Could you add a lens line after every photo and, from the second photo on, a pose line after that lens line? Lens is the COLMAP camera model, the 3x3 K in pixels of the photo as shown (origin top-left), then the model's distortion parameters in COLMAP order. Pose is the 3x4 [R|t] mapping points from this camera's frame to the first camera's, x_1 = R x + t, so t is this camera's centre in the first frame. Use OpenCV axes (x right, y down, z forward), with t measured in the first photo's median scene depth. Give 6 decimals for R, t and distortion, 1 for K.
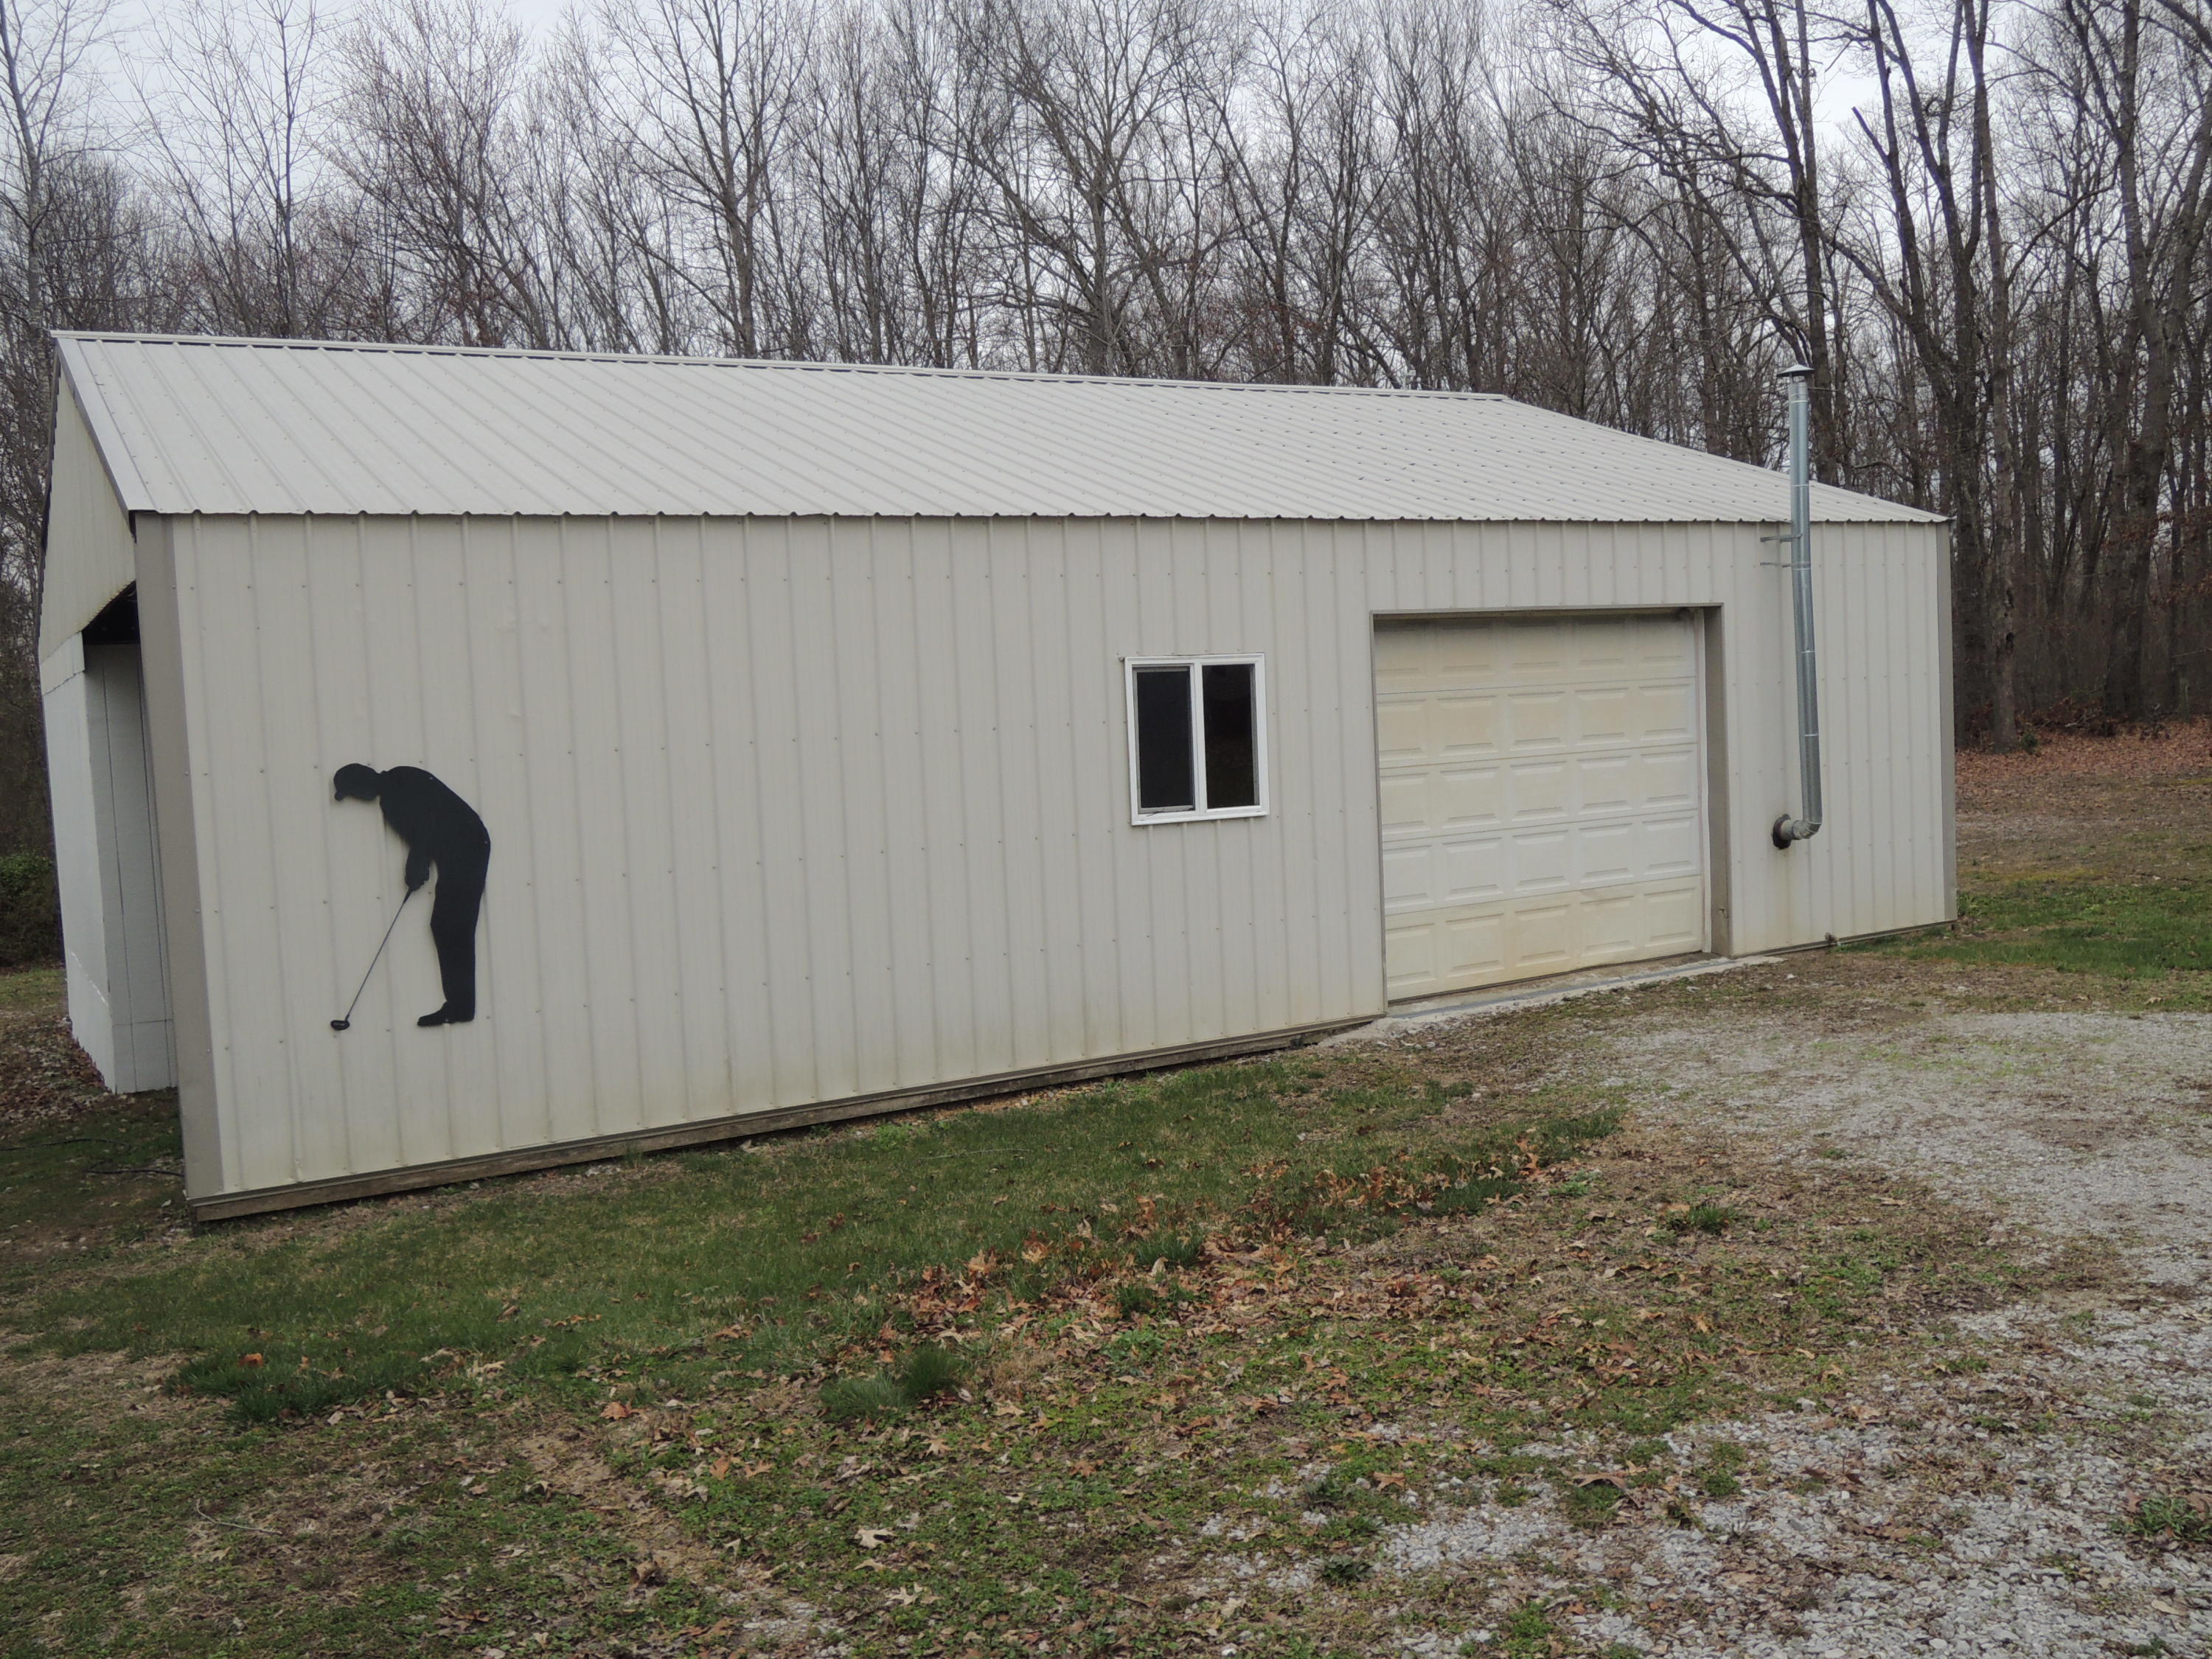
lens RADIAL K [[1999.4, 0, 1106.4], [0, 1999.4, 835.1], [0, 0, 1]] dist [-0.031297, 0.009650]
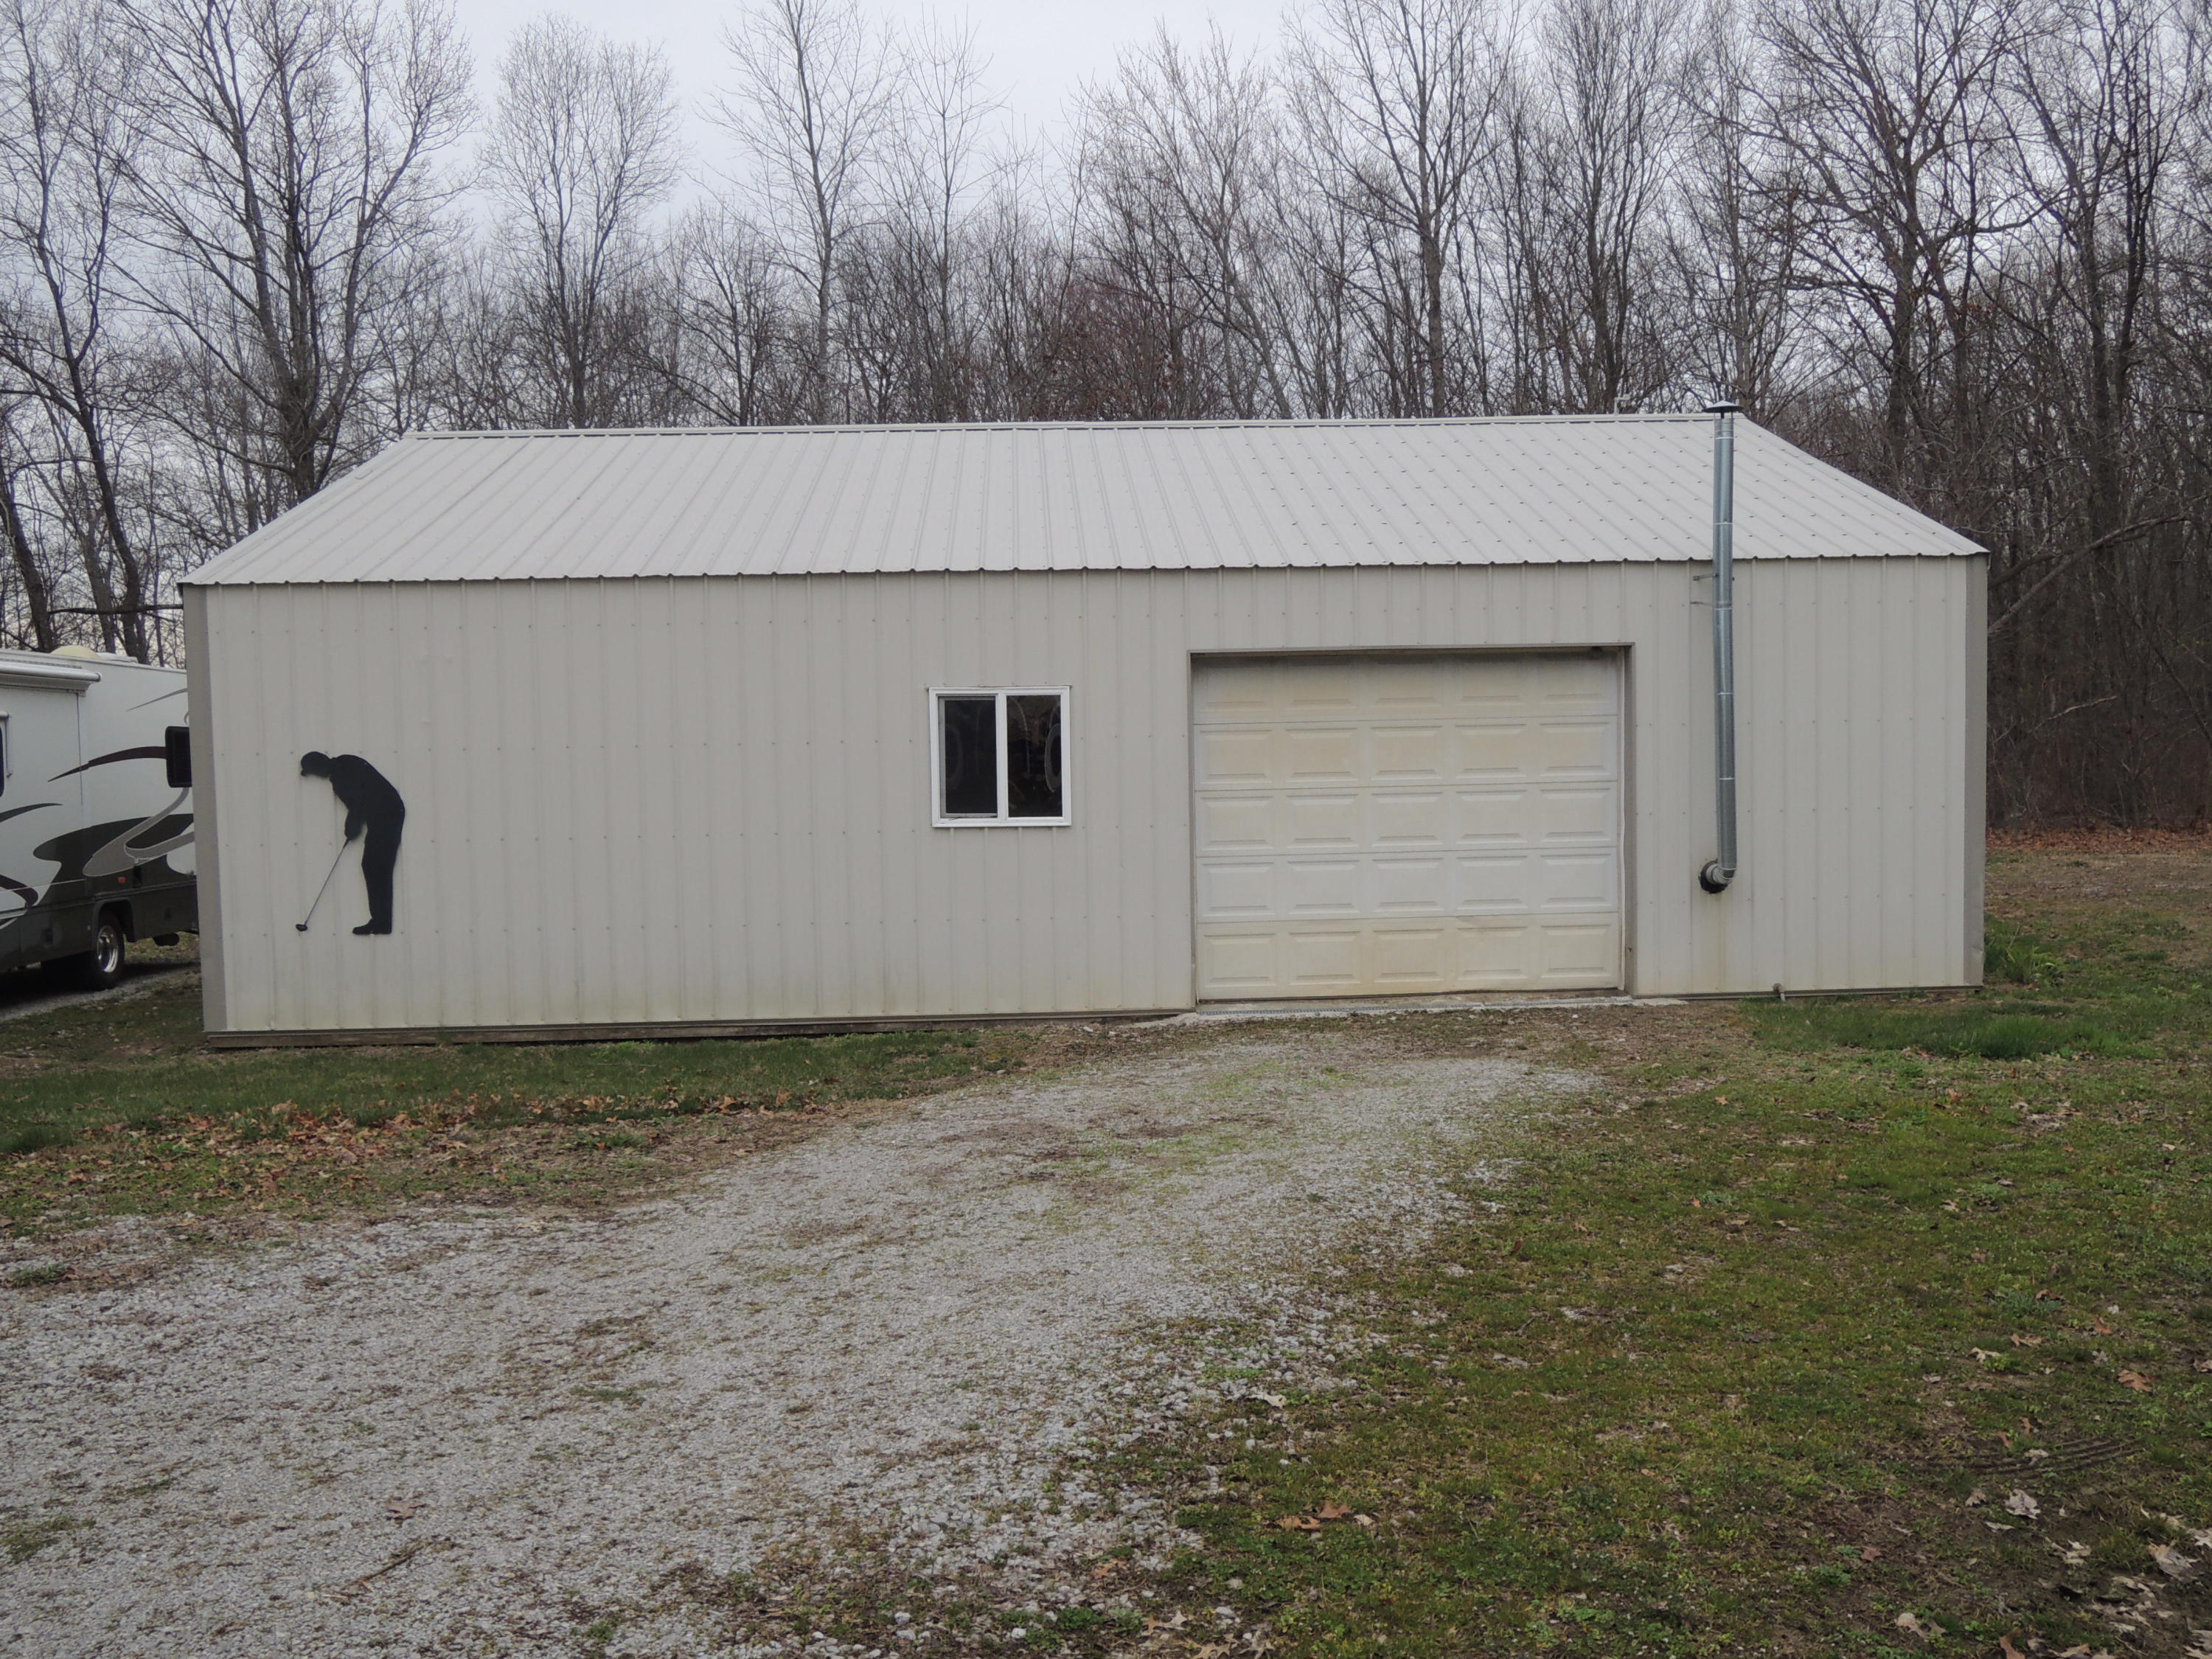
lens RADIAL K [[1999.4, 0, 1106.3], [0, 1999.4, 821.3], [0, 0, 1]] dist [-0.031297, 0.009650]
pose [[0.873264, 0.065457, -0.482831, 0.641358], [-0.057815, 0.997855, 0.030712, -0.048161], [0.483805, 0.001095, 0.875175, -0.004625]]
